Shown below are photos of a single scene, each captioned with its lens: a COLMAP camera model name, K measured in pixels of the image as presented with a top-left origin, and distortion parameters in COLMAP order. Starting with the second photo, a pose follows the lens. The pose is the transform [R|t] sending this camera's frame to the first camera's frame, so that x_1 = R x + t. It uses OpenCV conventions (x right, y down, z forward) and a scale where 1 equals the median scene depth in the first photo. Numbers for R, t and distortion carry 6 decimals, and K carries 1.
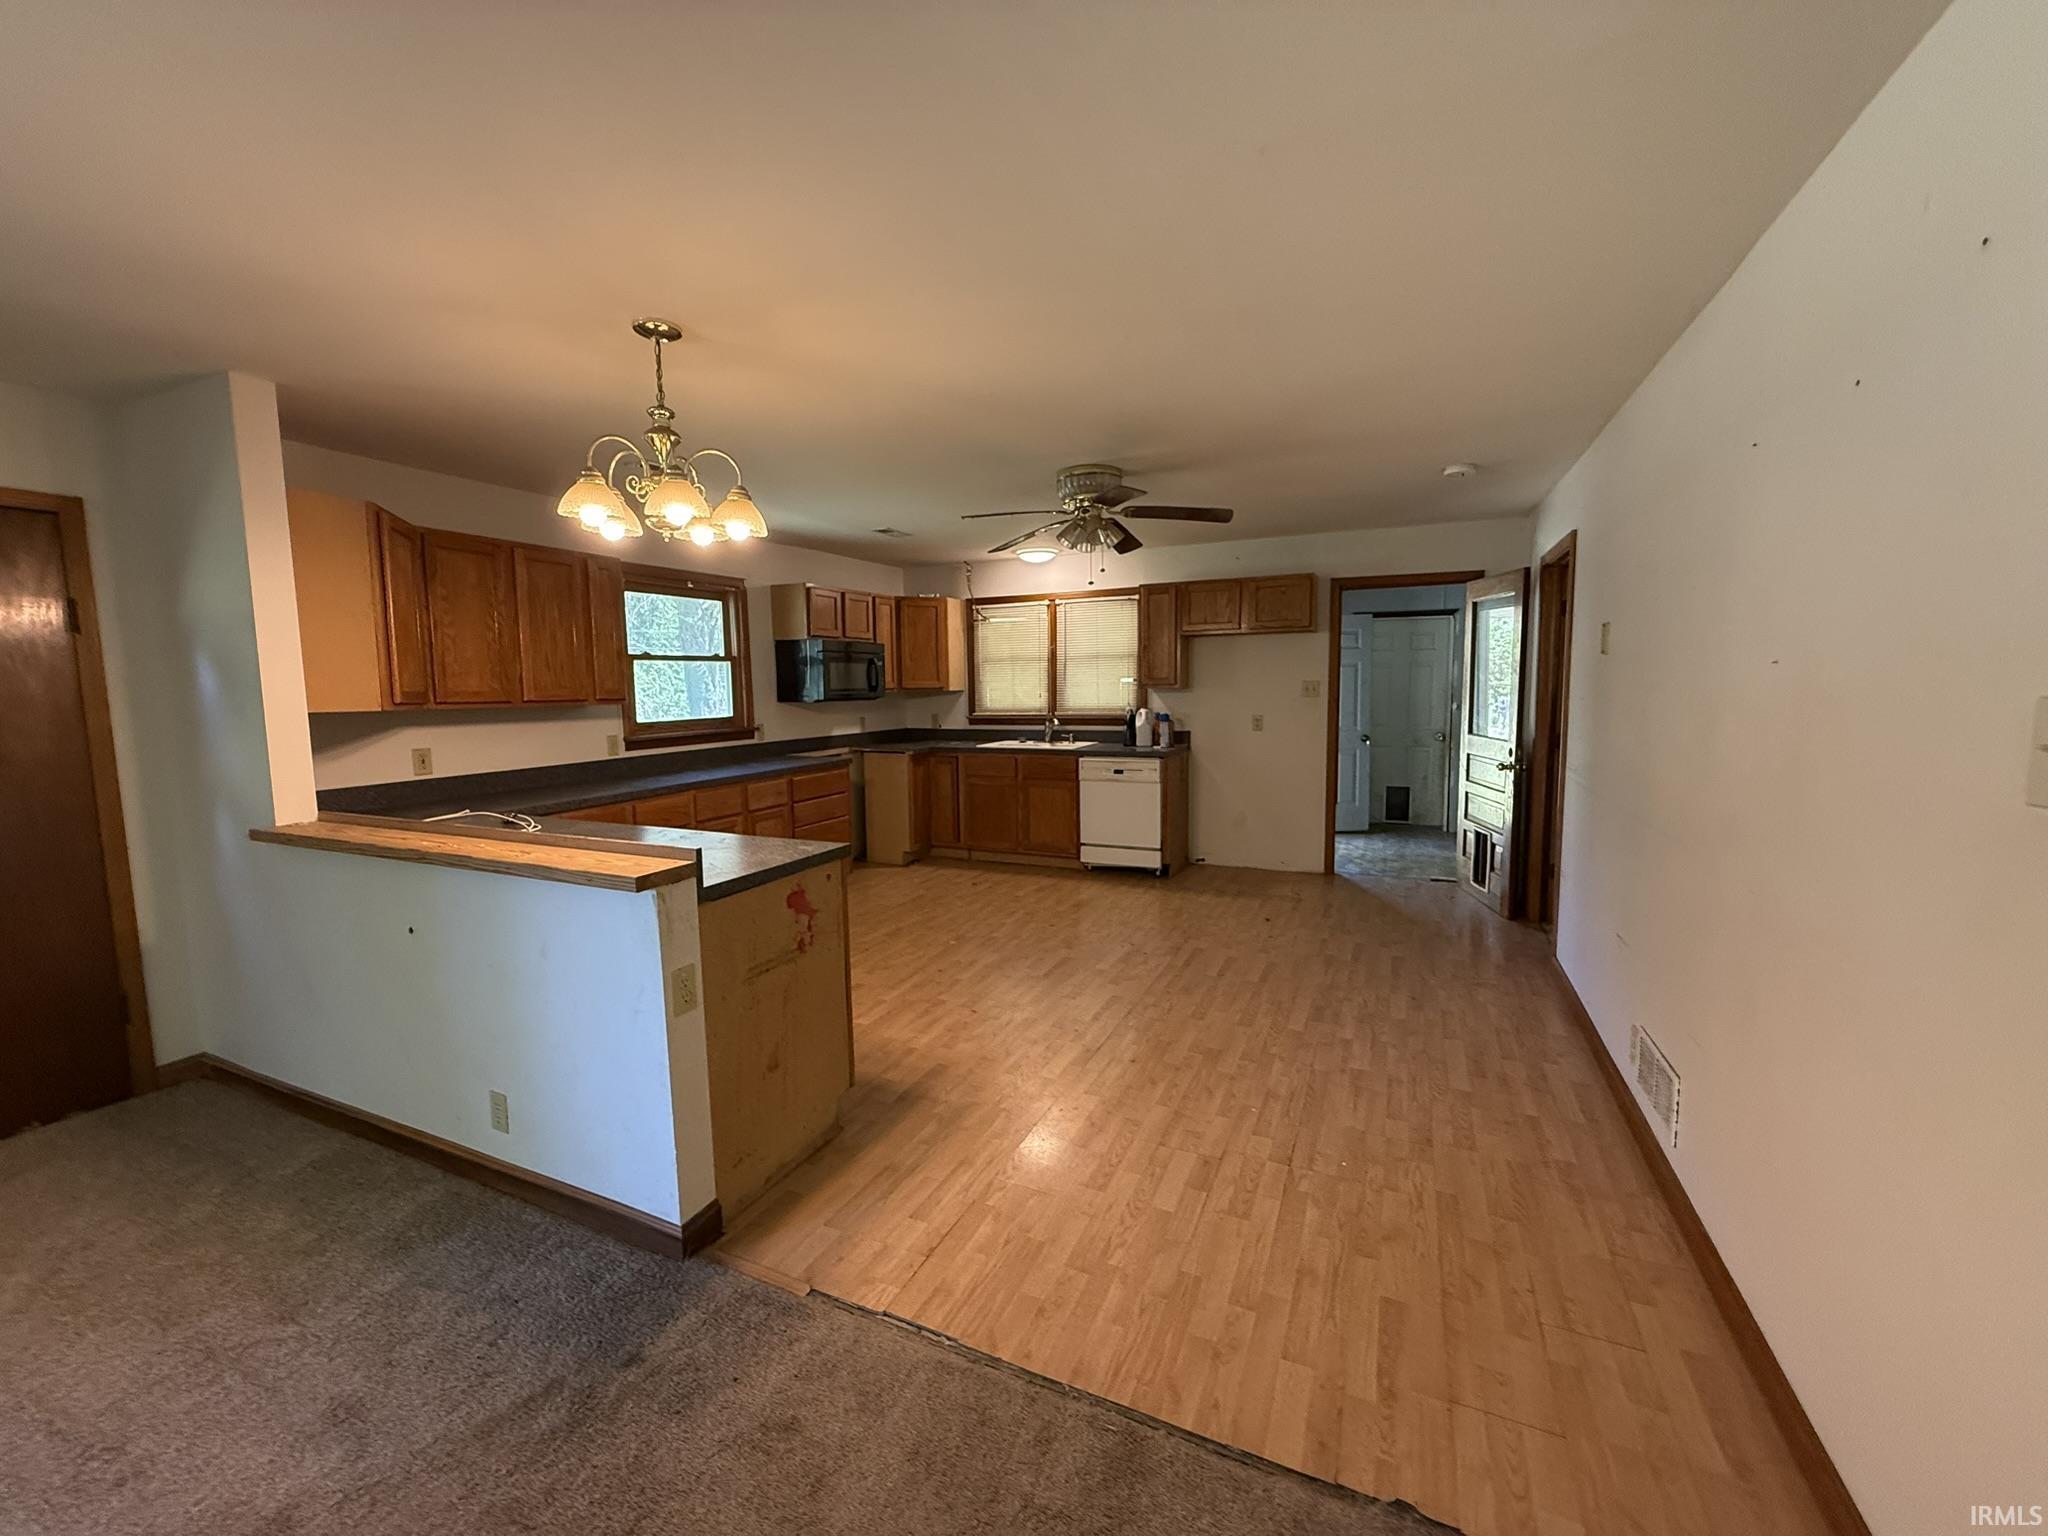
lens RADIAL K [[827.5, 0, 1013.7], [0, 827.5, 770.2], [0, 0, 1]] dist [0.000968, -0.000047]
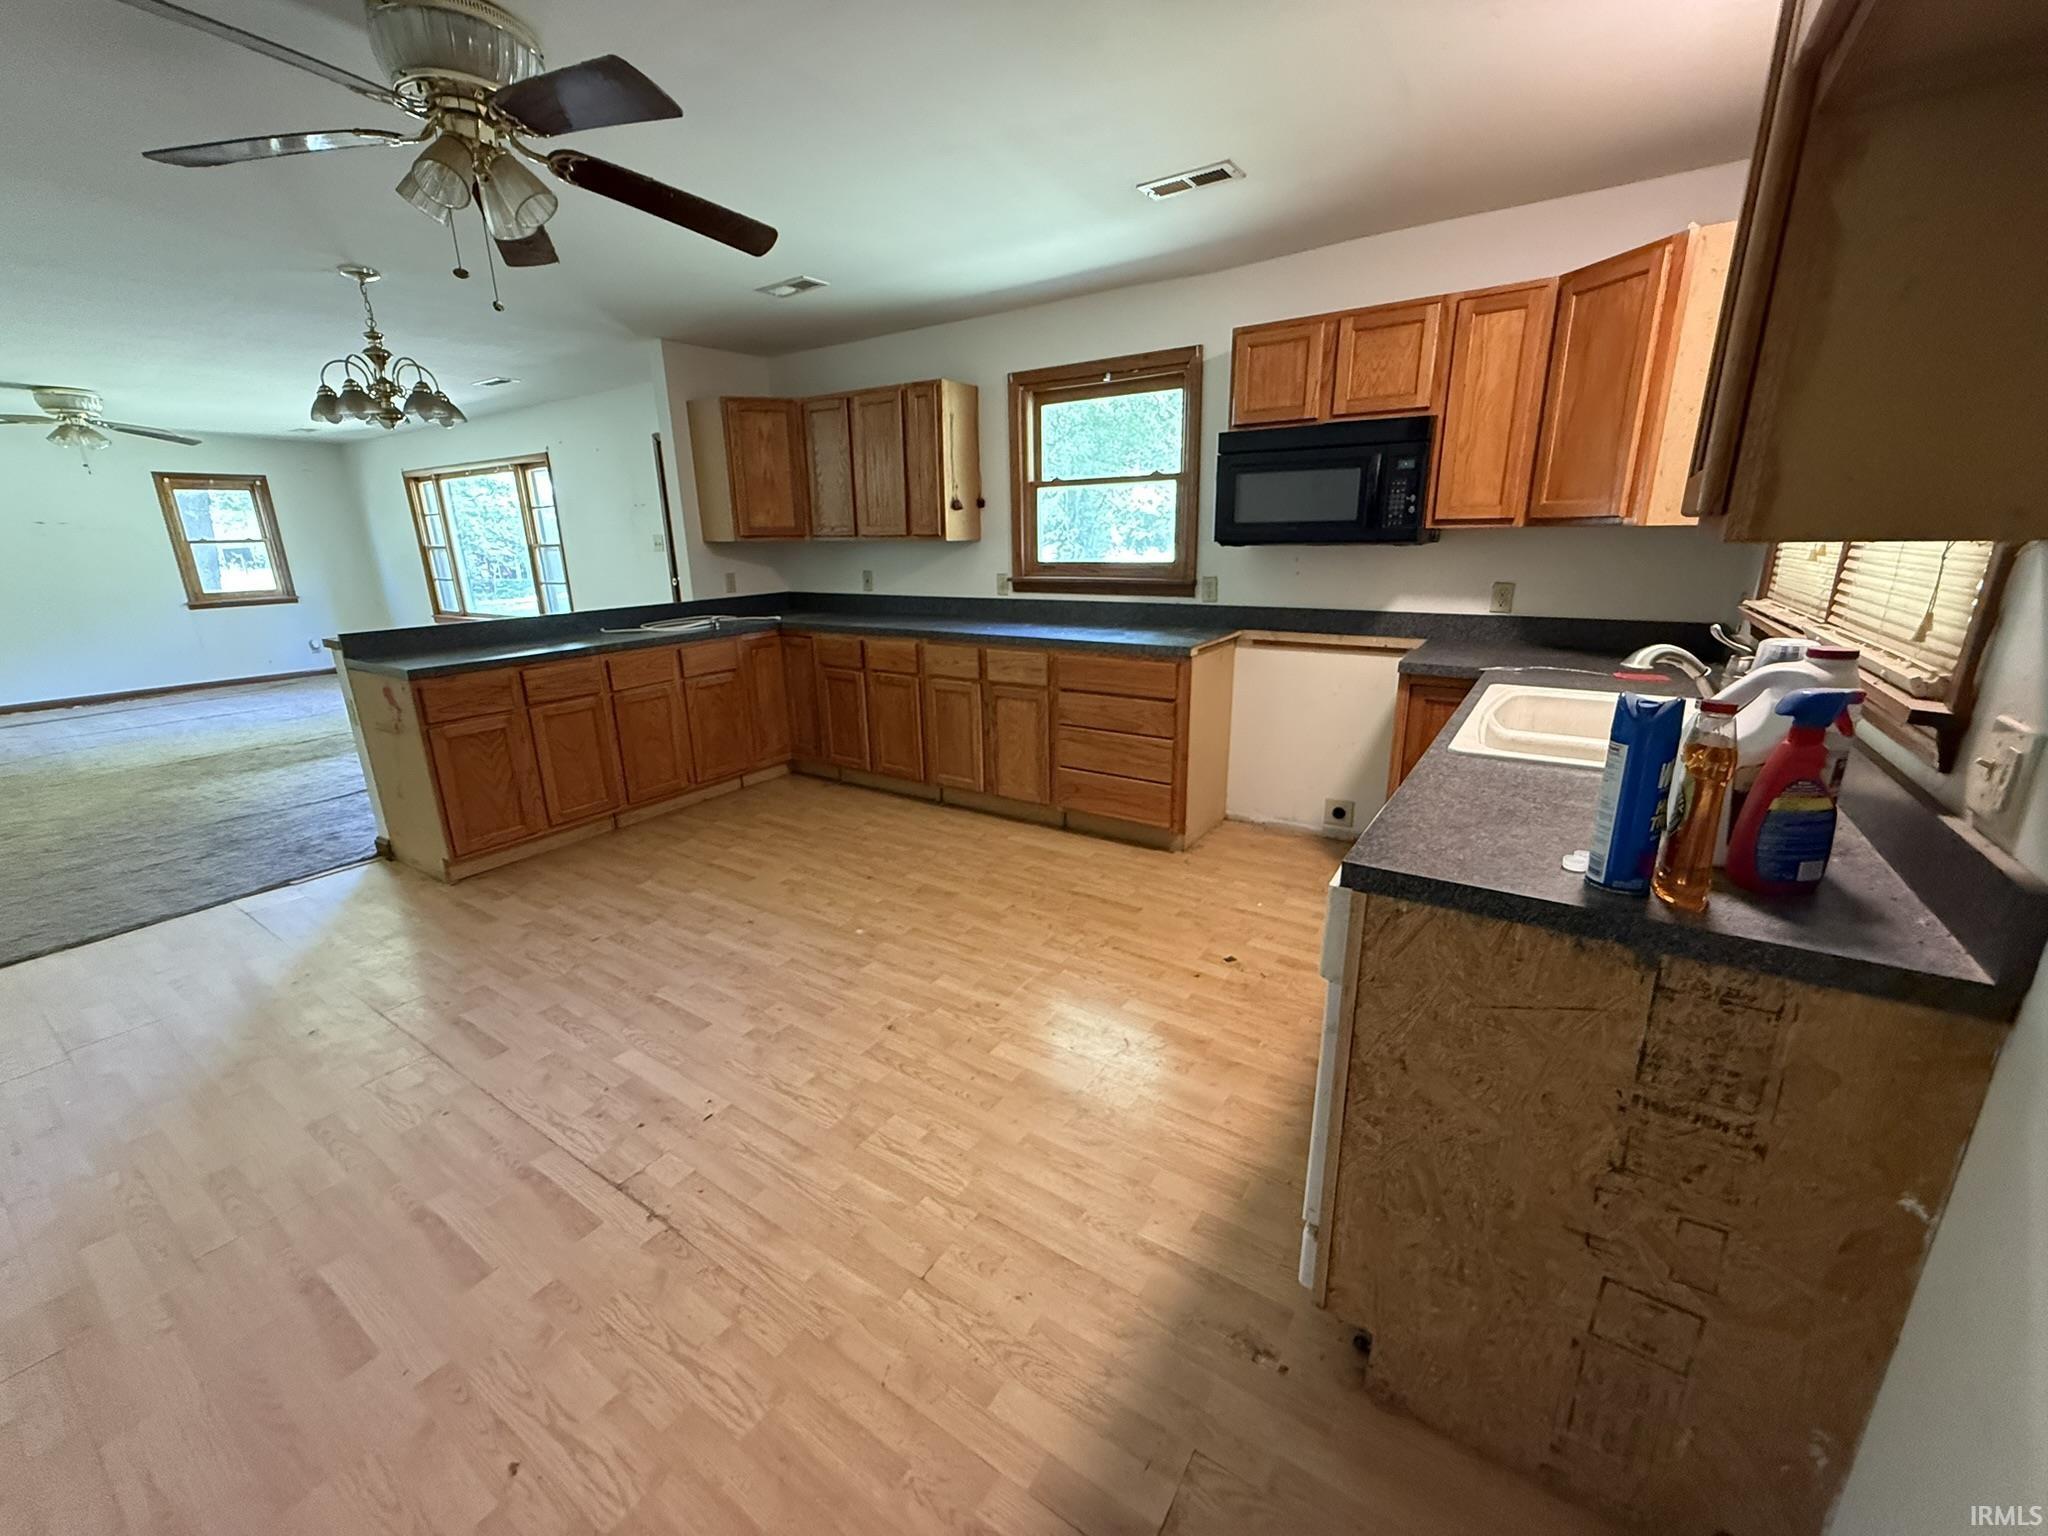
lens RADIAL K [[827.5, 0, 1013.7], [0, 827.5, 770.2], [0, 0, 1]] dist [0.000968, -0.000047]
pose [[-0.163146, 0.289561, -0.943153, 0.470200], [-0.082511, 0.948608, 0.305508, -0.118121], [0.983146, 0.127663, -0.130869, 1.153225]]
